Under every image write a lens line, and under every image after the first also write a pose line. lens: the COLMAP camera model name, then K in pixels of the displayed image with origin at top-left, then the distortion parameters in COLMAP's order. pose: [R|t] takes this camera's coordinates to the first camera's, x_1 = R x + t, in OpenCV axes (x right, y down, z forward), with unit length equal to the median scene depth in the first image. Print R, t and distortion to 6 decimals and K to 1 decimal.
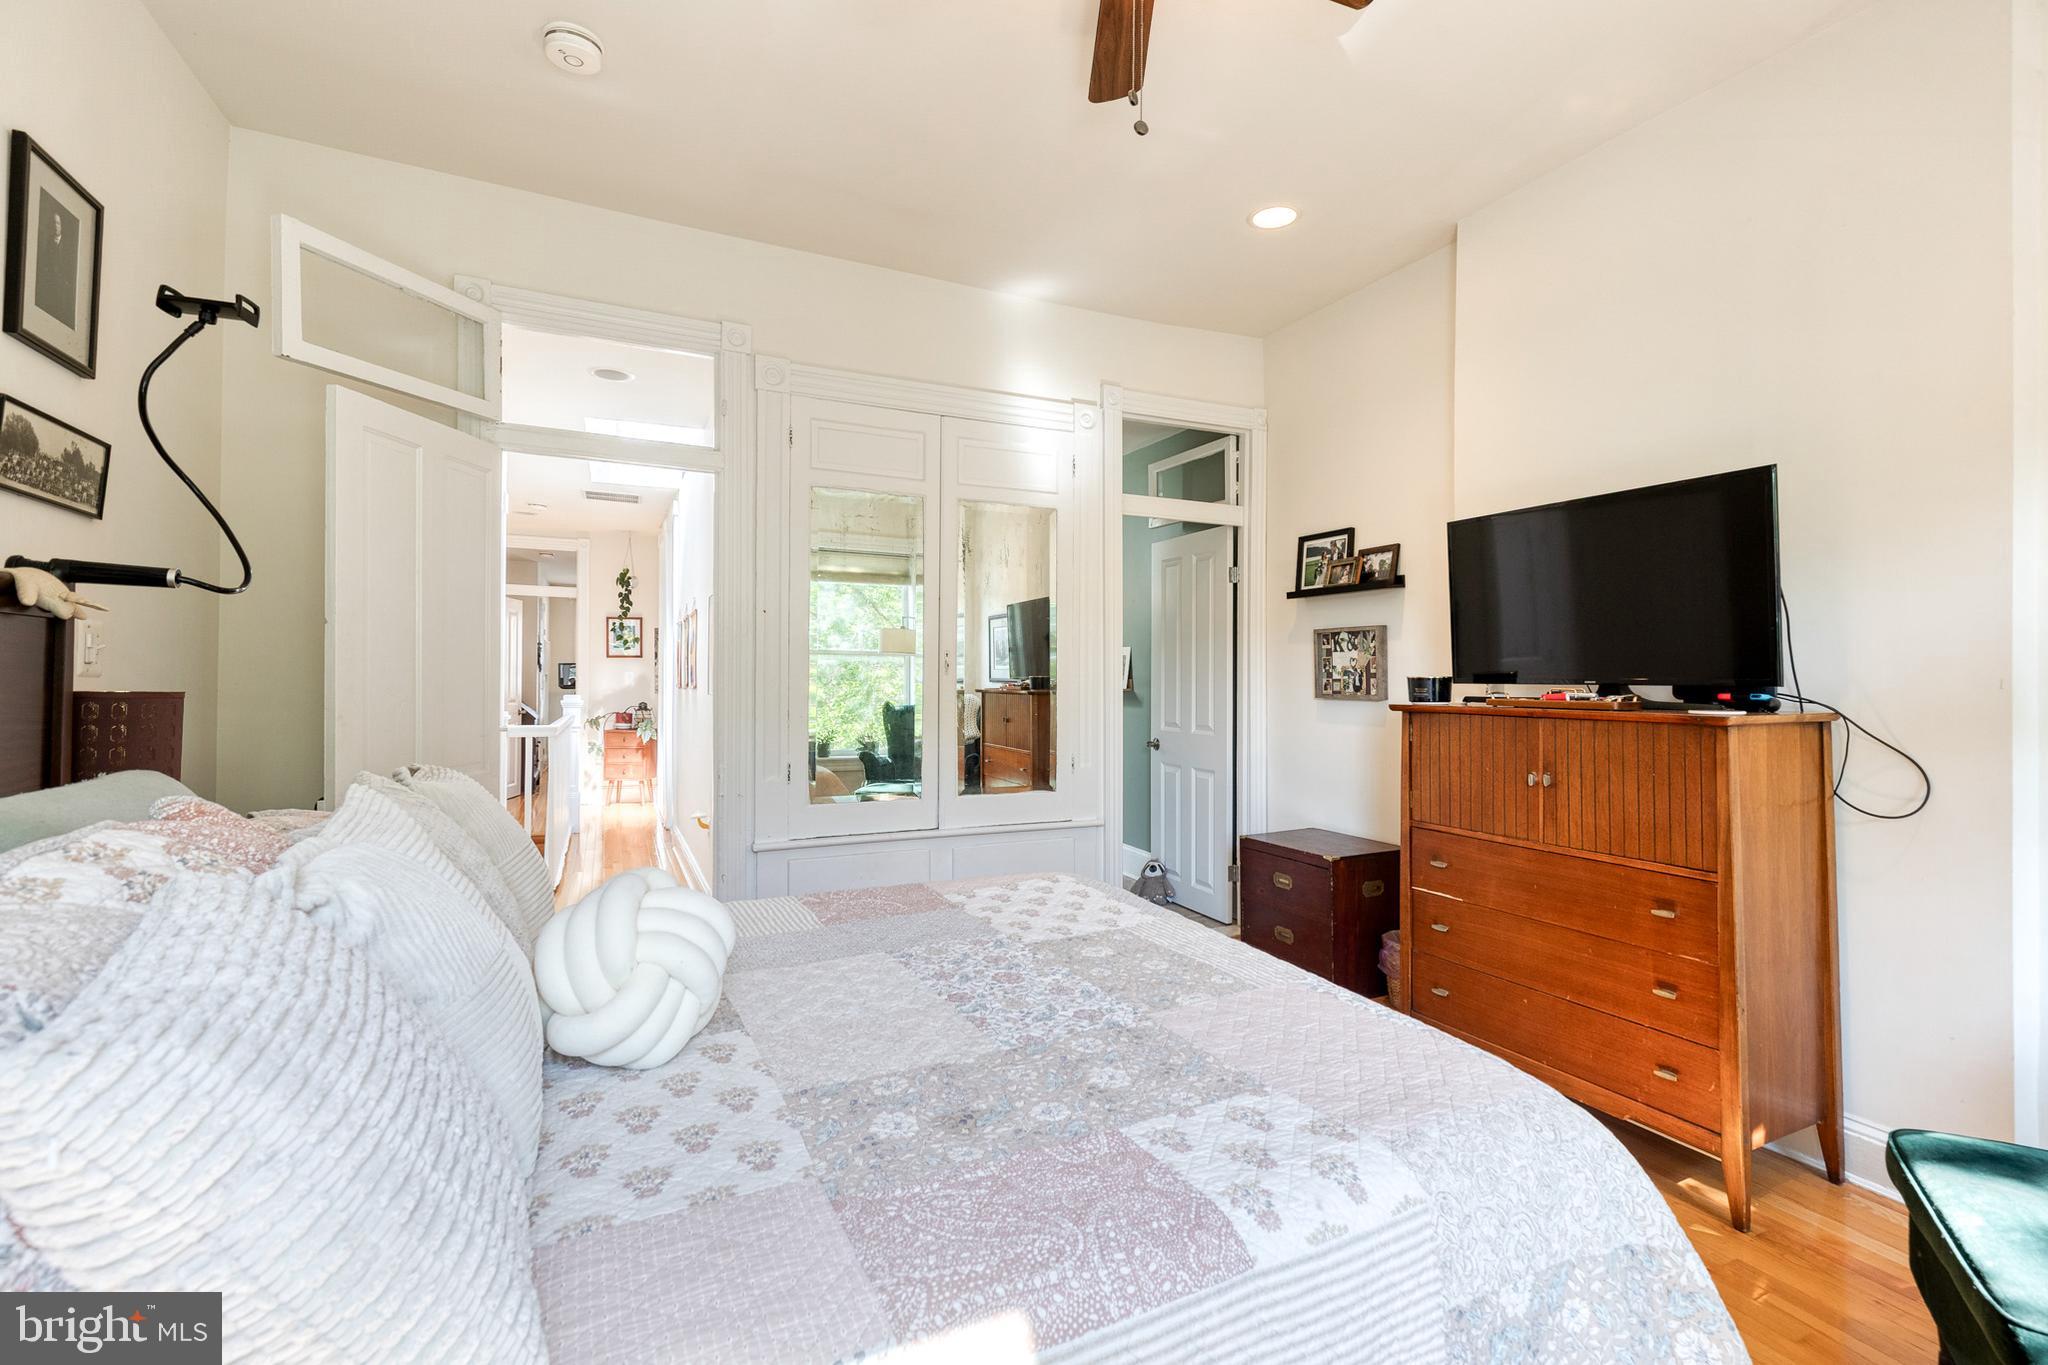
lens RADIAL K [[922.9, 0, 1034.2], [0, 922.9, 678.4], [0, 0, 1]] dist [0.010182, -0.001658]
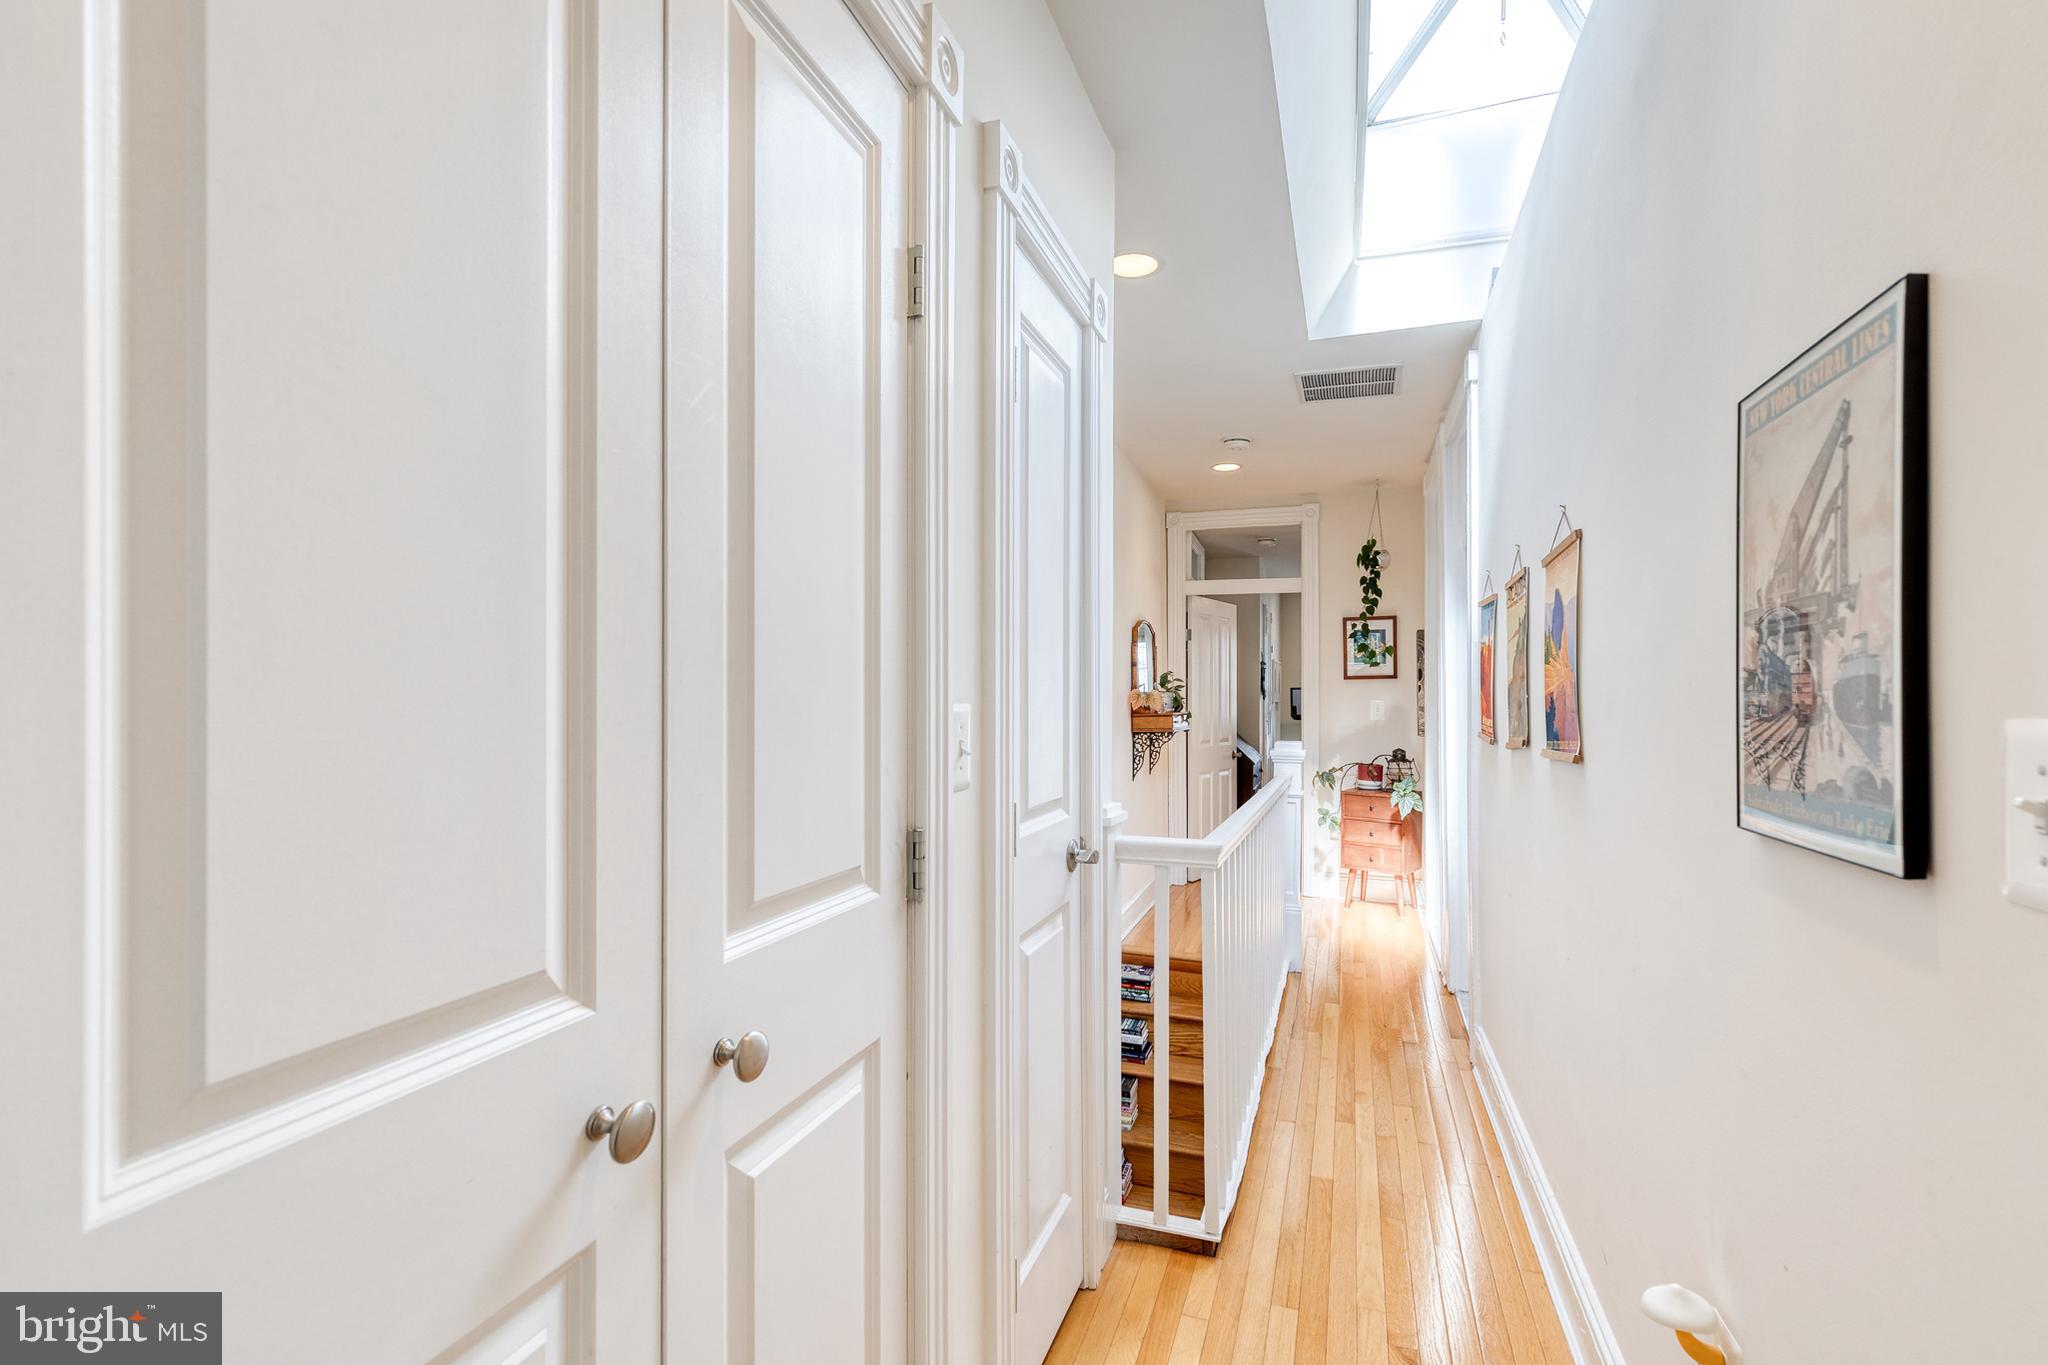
lens RADIAL K [[922.9, 0, 1034.2], [0, 922.9, 678.4], [0, 0, 1]] dist [0.010182, -0.001658]
pose [[0.720903, -0.013631, -0.692902, -0.167608], [0.004086, 0.999873, -0.015419, -0.013689], [0.693024, 0.008284, 0.720867, 0.377717]]
